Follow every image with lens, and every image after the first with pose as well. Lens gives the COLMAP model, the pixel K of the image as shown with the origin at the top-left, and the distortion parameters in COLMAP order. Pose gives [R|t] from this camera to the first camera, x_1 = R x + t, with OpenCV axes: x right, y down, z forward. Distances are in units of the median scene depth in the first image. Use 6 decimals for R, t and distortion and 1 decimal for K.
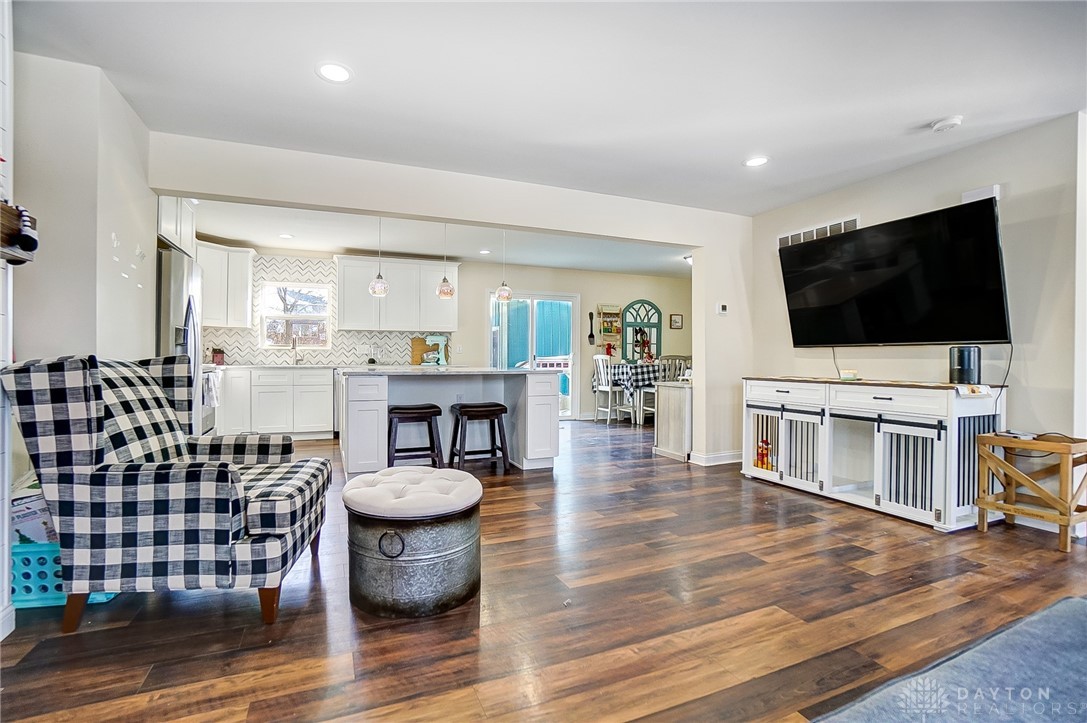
lens RADIAL K [[495.3, 0, 520.3], [0, 495.3, 358.4], [0, 0, 1]] dist [-0.063318, 0.020952]
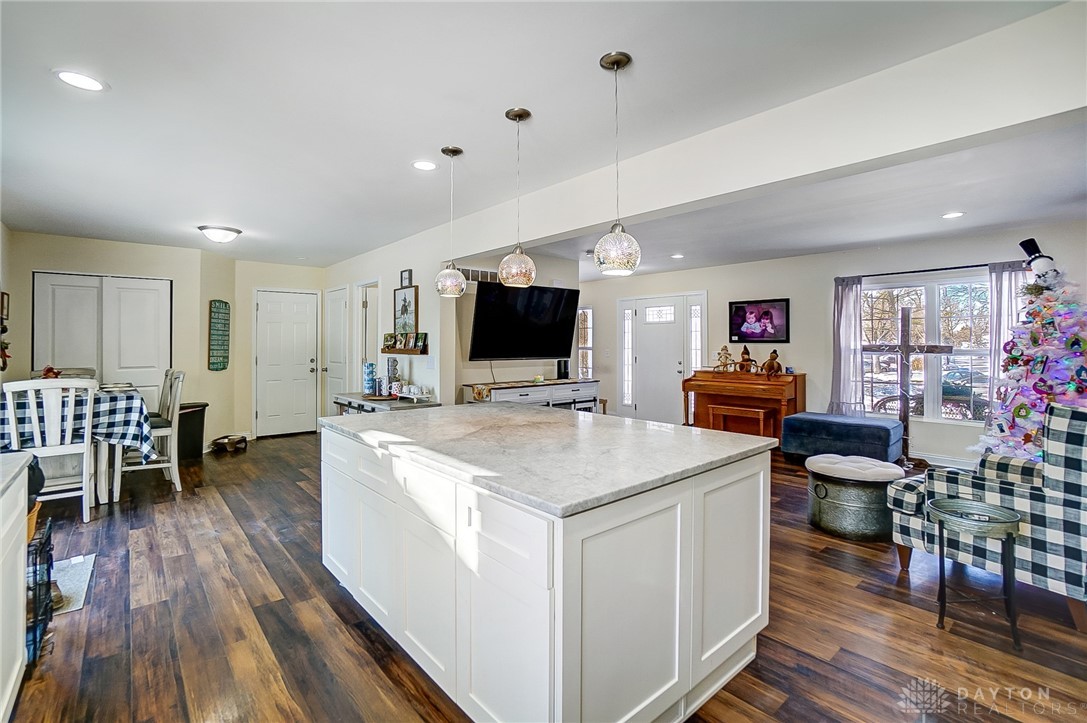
lens RADIAL K [[495.6, 0, 534.8], [0, 495.6, 334.4], [0, 0, 1]] dist [-0.063567, 0.022077]
pose [[-0.317098, 0.014546, 0.948281, -0.417814], [0.002960, 0.999893, -0.014348, -0.043443], [-0.948388, -0.001743, -0.317107, 0.749959]]
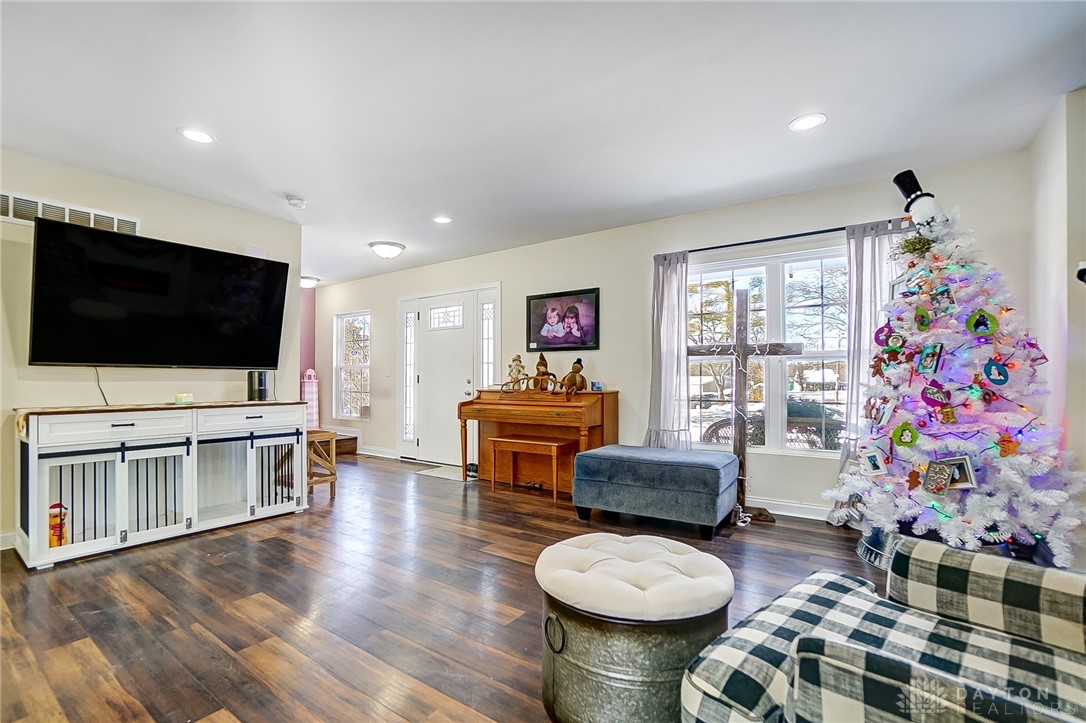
lens RADIAL K [[493.1, 0, 526.0], [0, 493.1, 369.7], [0, 0, 1]] dist [-0.062296, 0.020573]
pose [[-0.528390, 0.014327, 0.848881, -0.224085], [0.001444, 0.999871, -0.015977, -0.002906], [-0.849000, -0.007216, -0.528343, 0.456059]]
